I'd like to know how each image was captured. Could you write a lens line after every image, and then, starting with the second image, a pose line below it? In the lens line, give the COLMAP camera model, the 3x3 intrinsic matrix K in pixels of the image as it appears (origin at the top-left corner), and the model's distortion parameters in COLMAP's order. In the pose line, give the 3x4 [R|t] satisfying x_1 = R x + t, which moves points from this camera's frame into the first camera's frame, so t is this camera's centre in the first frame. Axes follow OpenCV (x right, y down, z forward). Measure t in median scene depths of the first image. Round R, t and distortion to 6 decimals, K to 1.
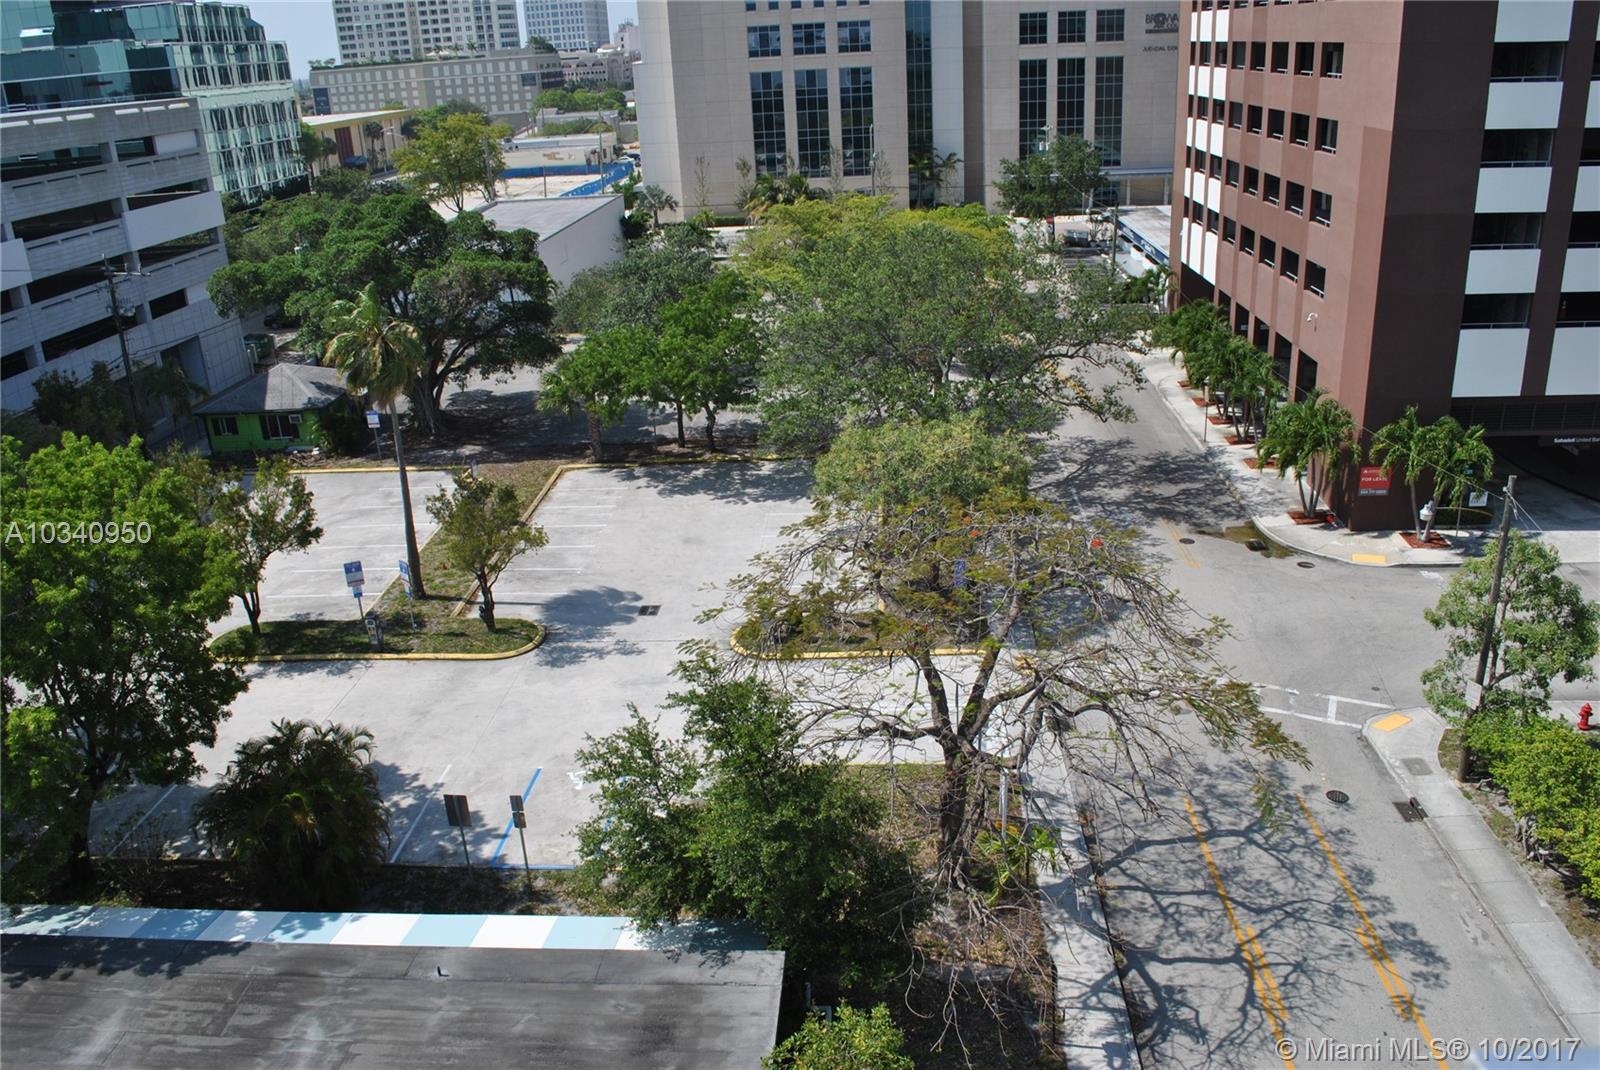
lens RADIAL K [[1263.1, 0, 809.5], [0, 1263.1, 532.0], [0, 0, 1]] dist [-0.089554, 0.017854]
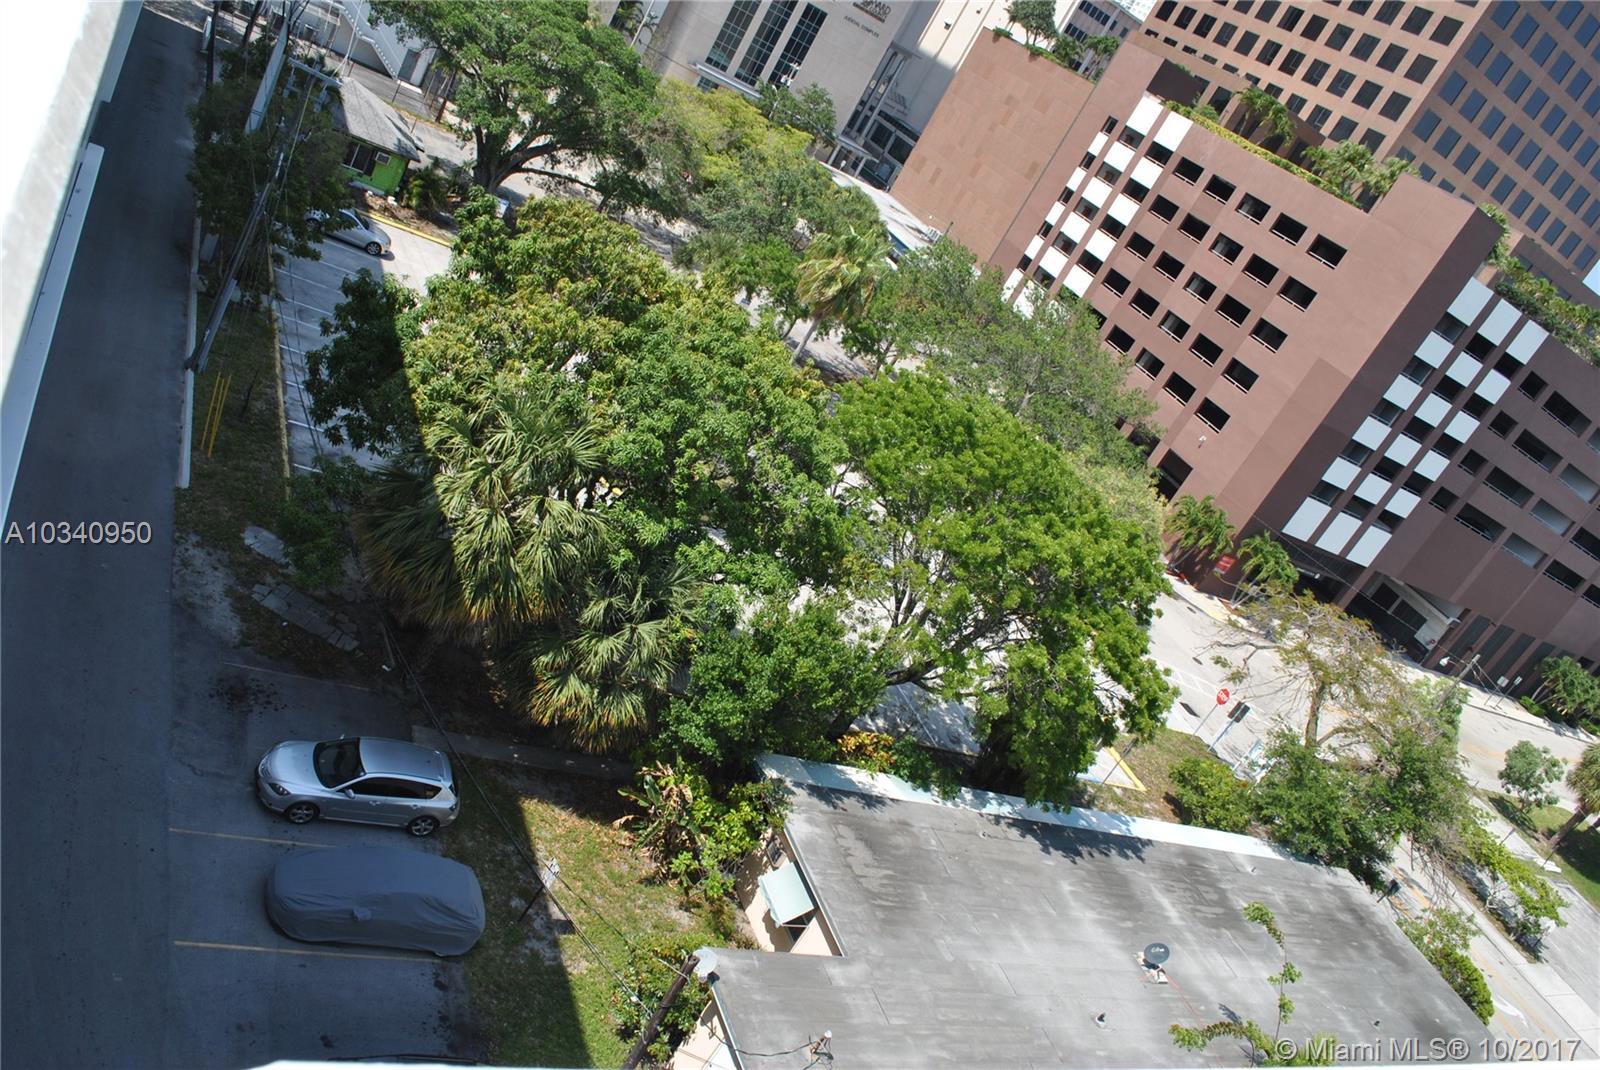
lens RADIAL K [[1263.1, 0, 798.0], [0, 1263.1, 540.2], [0, 0, 1]] dist [-0.089554, 0.017854]
pose [[0.760812, 0.241567, 0.602337, -1.099534], [-0.337495, 0.940036, 0.049291, 0.040705], [-0.554312, -0.240787, 0.796719, 0.059099]]
